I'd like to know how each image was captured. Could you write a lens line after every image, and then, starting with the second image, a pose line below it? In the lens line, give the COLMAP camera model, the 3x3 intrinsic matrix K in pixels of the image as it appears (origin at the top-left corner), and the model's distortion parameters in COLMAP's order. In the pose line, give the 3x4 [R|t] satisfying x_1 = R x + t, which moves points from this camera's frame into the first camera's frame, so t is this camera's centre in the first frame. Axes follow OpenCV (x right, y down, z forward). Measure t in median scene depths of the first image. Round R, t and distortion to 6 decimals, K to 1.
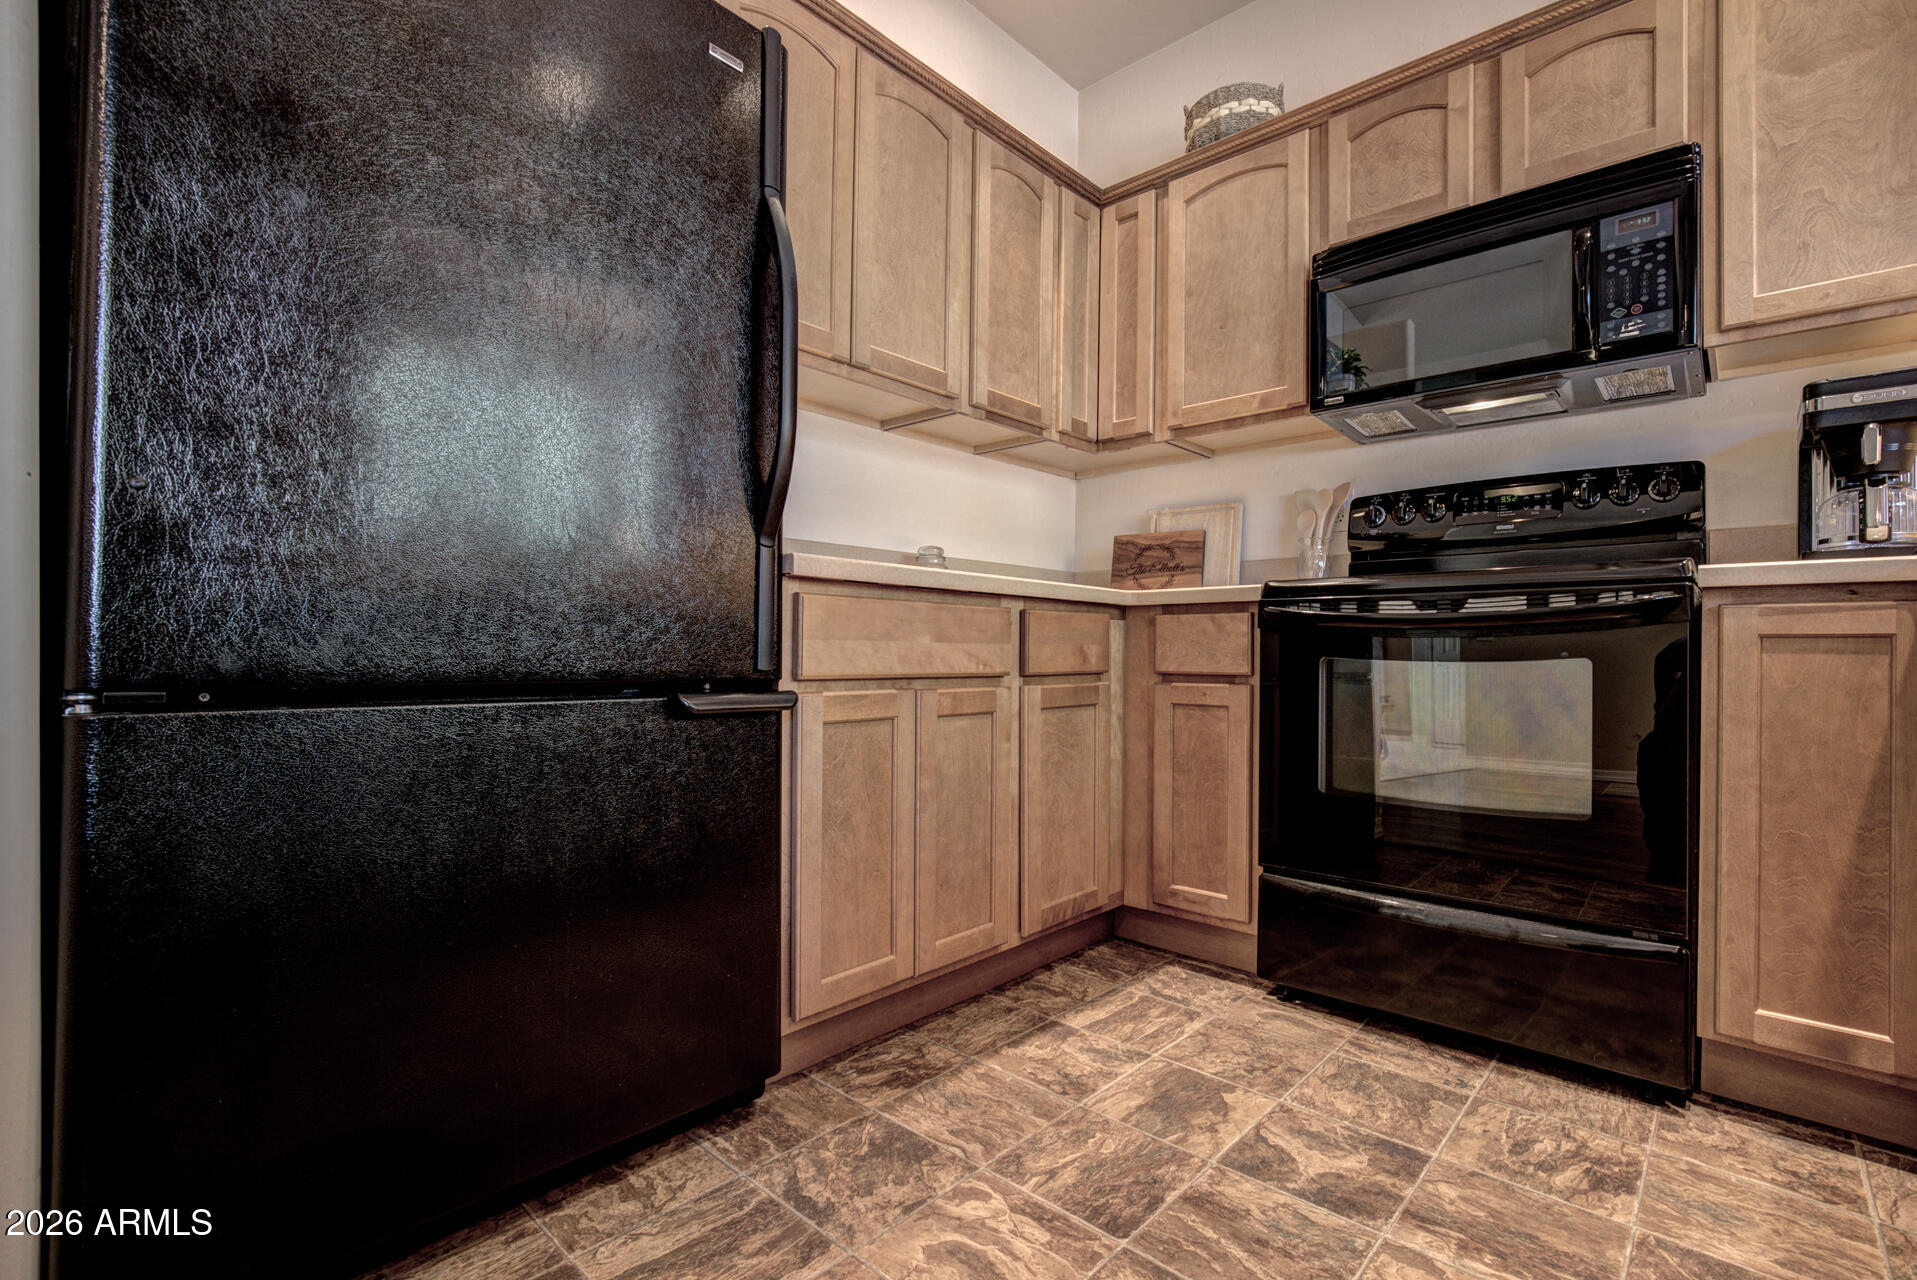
lens RADIAL K [[875.3, 0, 986.3], [0, 875.3, 650.1], [0, 0, 1]] dist [-0.021457, 0.008476]
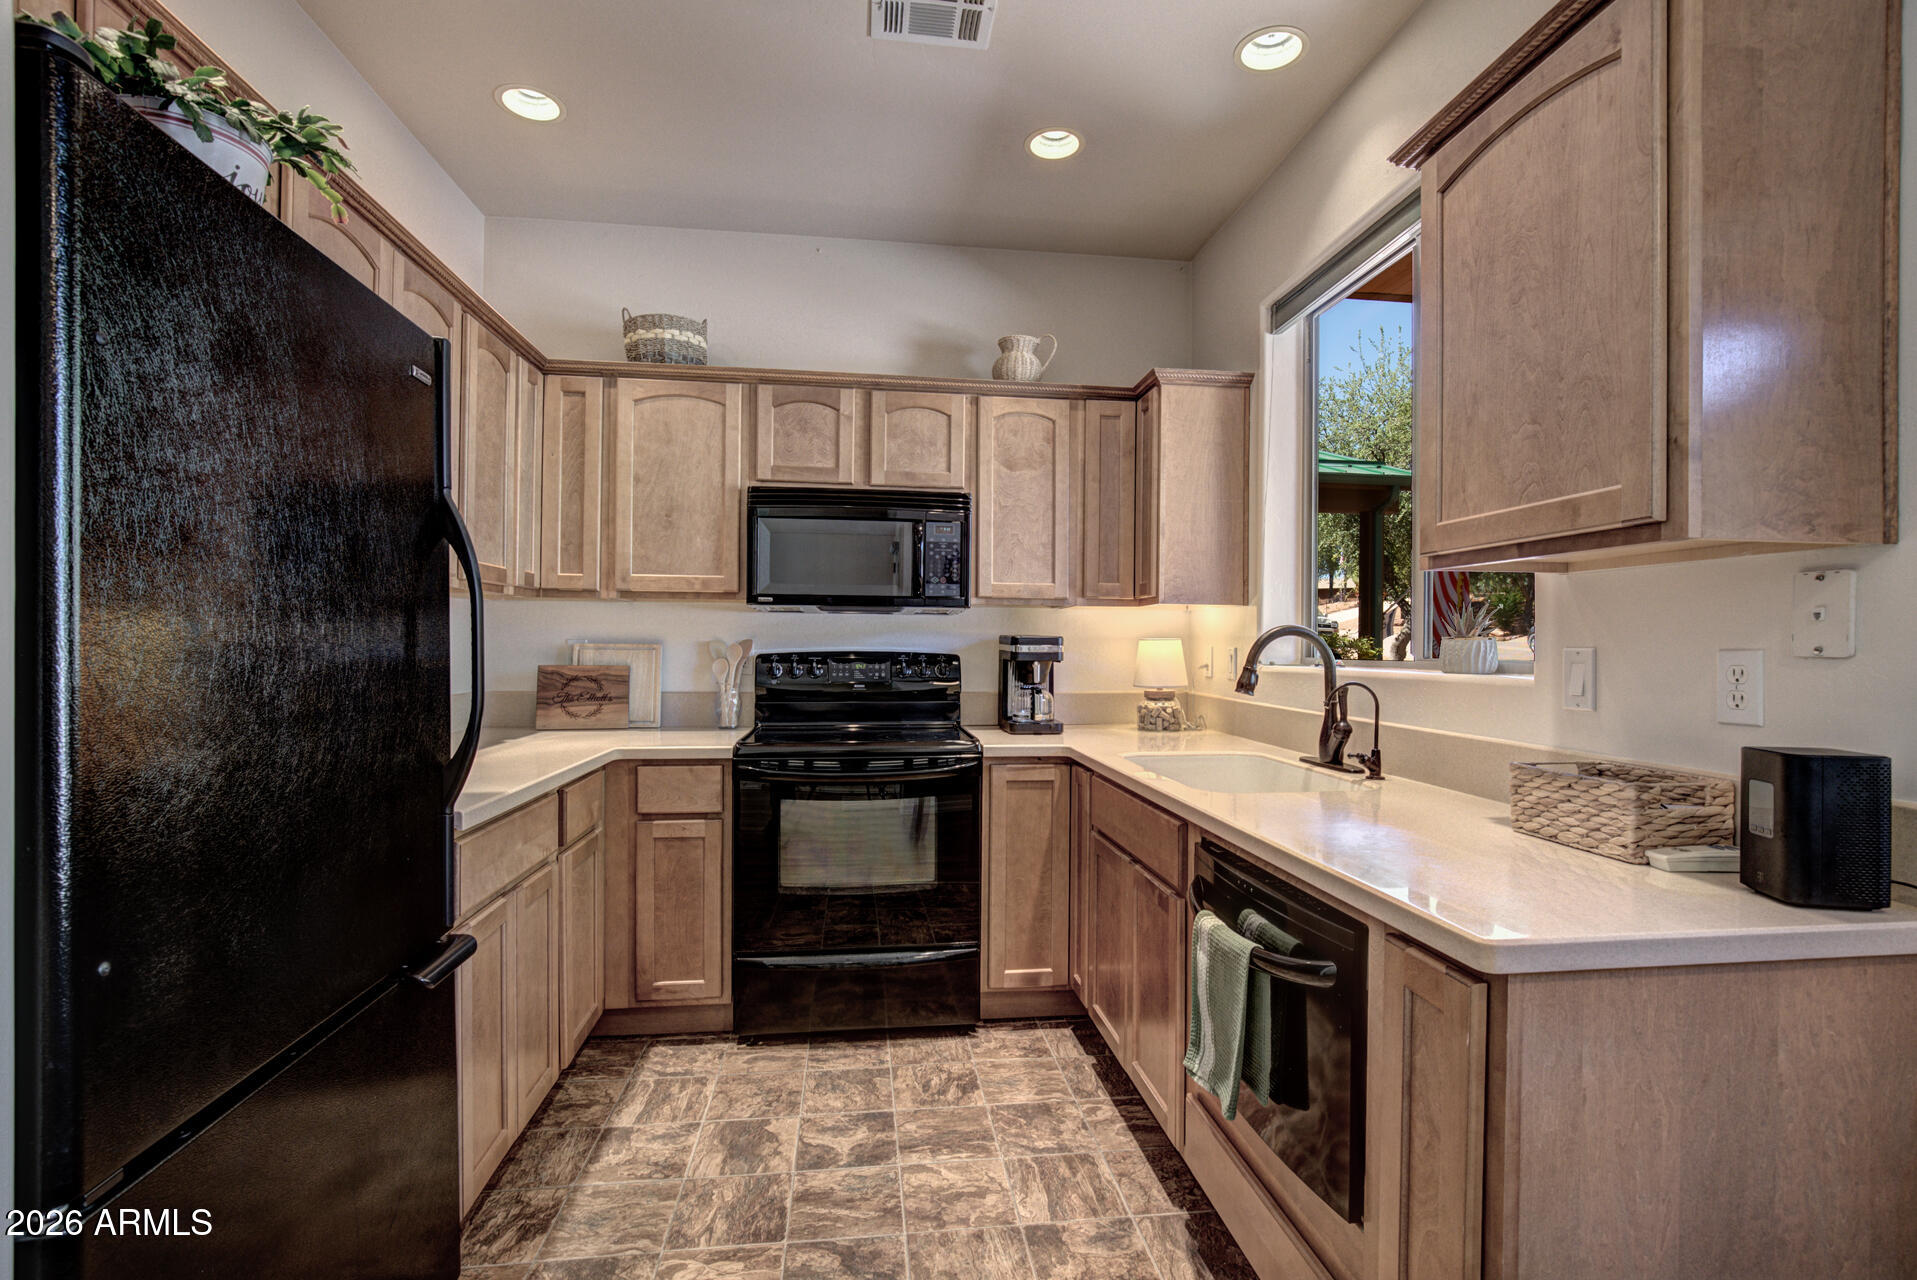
lens RADIAL K [[875.3, 0, 986.3], [0, 875.3, 650.1], [0, 0, 1]] dist [-0.021457, 0.008476]
pose [[0.644596, -0.007435, 0.764487, -0.547904], [-0.006275, 0.999868, 0.015015, -0.290519], [-0.764497, -0.014476, 0.644464, -0.199173]]
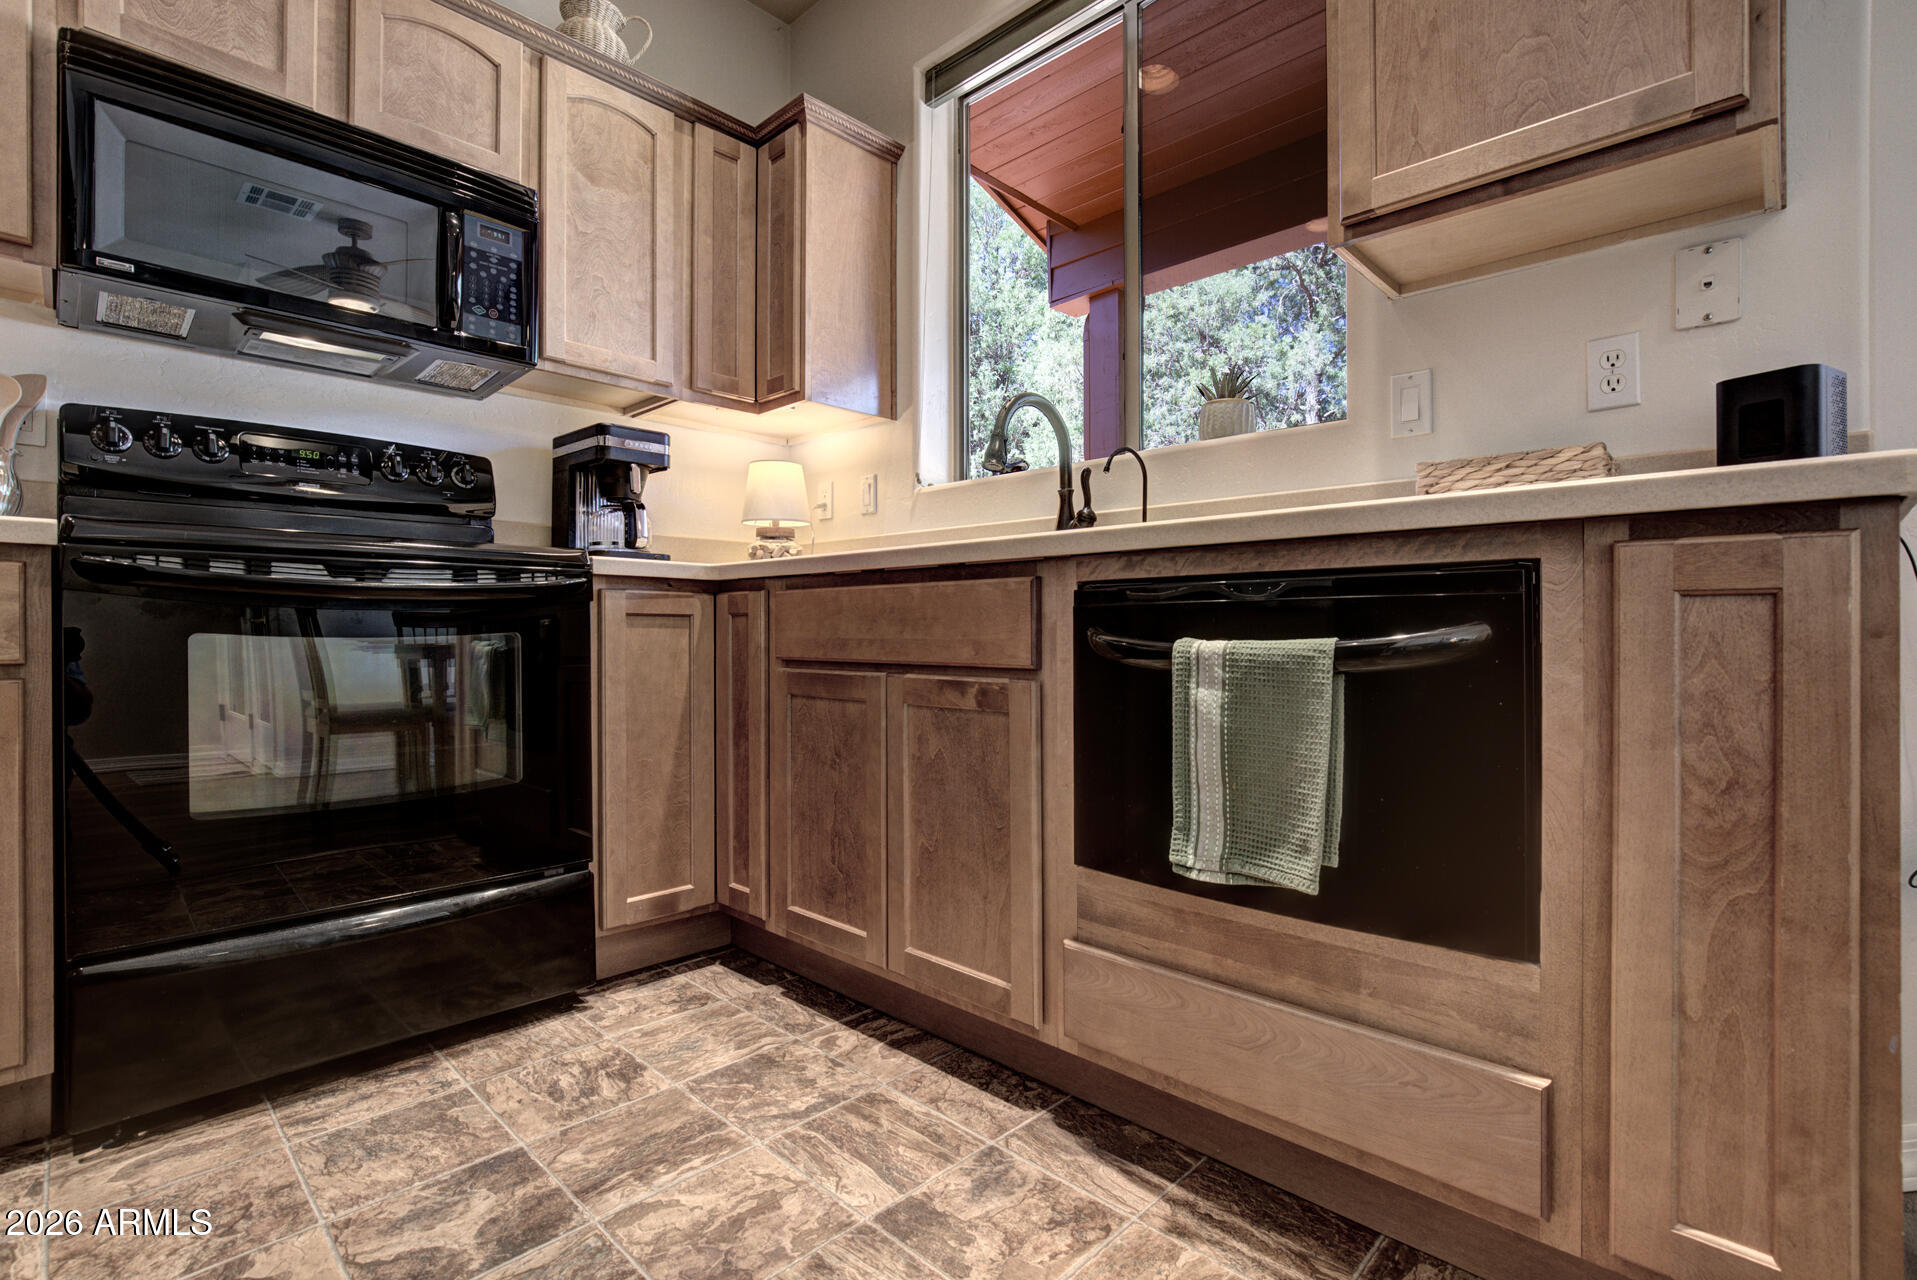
lens RADIAL K [[873.7, 0, 968.6], [0, 873.7, 636.4], [0, 0, 1]] dist [-0.020461, 0.007288]
pose [[0.032060, -0.012670, 0.999406, -0.342918], [-0.005301, 0.999903, 0.012847, -0.002425], [-0.999472, -0.005709, 0.031990, 0.374636]]
